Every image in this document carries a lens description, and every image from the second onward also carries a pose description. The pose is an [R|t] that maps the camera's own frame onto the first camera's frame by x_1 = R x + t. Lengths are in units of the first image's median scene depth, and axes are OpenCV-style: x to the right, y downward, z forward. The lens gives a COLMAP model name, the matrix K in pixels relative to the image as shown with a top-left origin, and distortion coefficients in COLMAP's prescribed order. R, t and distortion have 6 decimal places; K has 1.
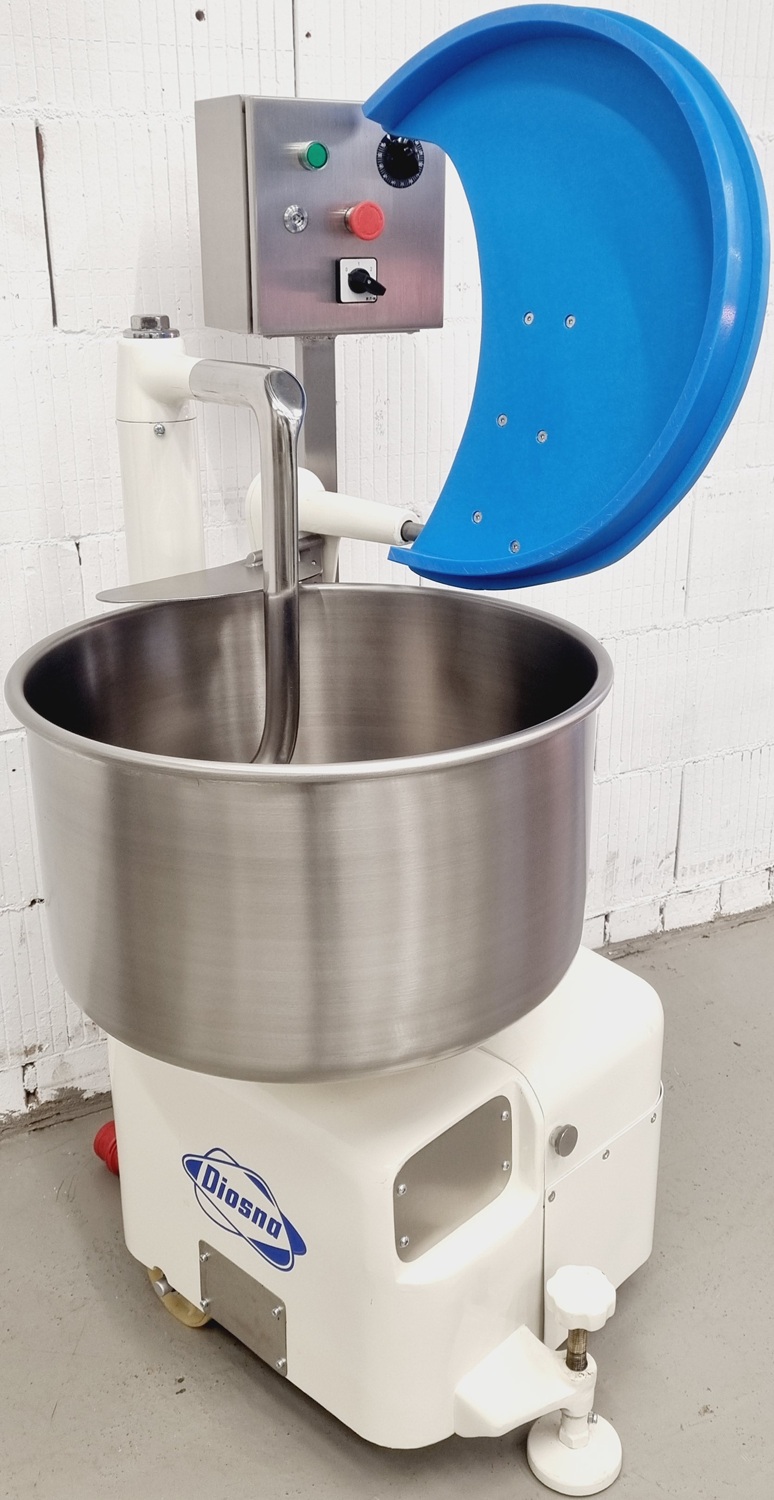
lens RADIAL K [[1408.1, 0, 417.1], [0, 1408.1, 729.2], [0, 0, 1]] dist [0.043466, -0.004038]
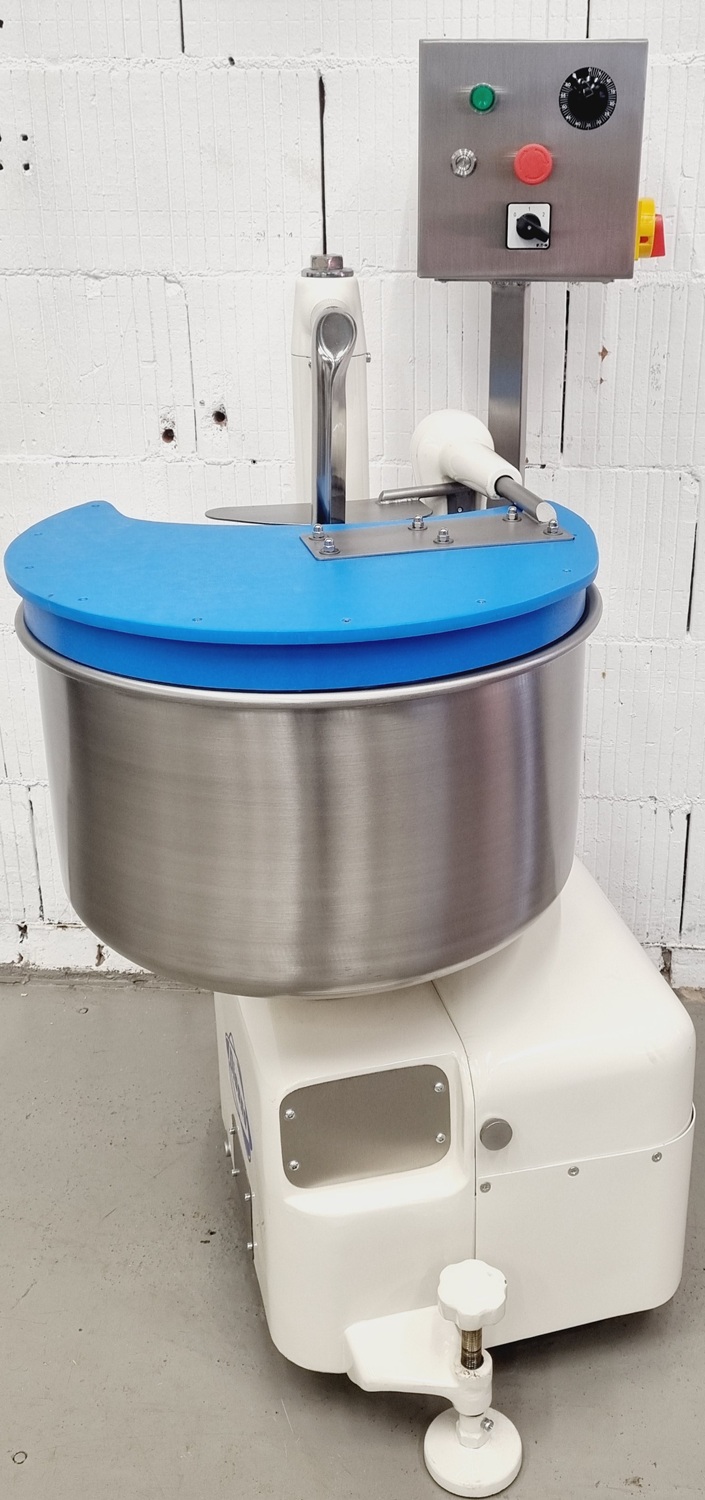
lens RADIAL K [[1417.5, 0, 397.9], [0, 1417.5, 709.5], [0, 0, 1]] dist [0.044669, 0.001782]
pose [[0.843555, 0.193741, -0.500879, 0.451116], [-0.180853, 0.980666, 0.074739, -0.048879], [0.505675, 0.027539, 0.862285, 0.118889]]
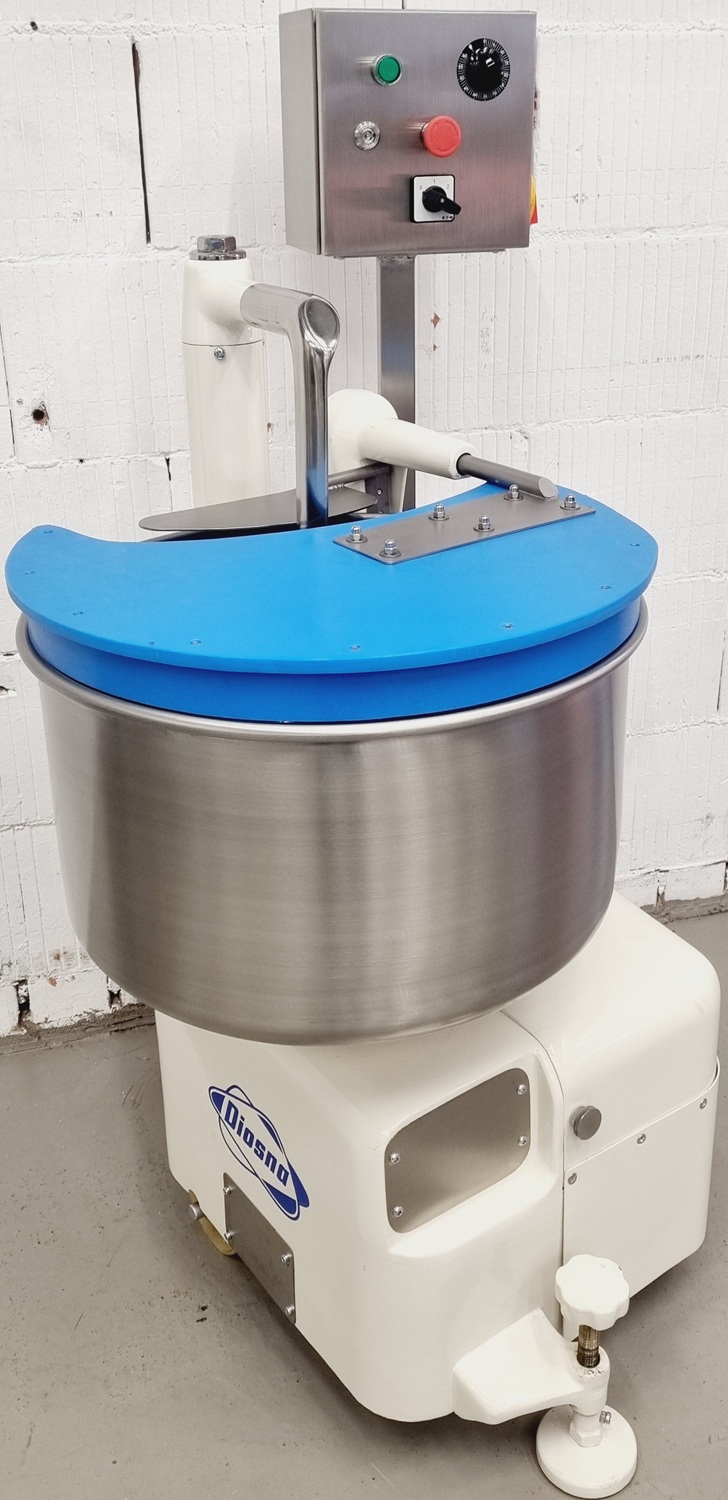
lens RADIAL K [[1408.4, 0, 385.1], [0, 1408.4, 641.3], [0, 0, 1]] dist [0.047183, -0.014225]
pose [[0.981479, 0.055871, -0.183240, 0.121119], [-0.052694, 0.998365, 0.022166, -0.039350], [0.184179, -0.012100, 0.982818, 0.052271]]
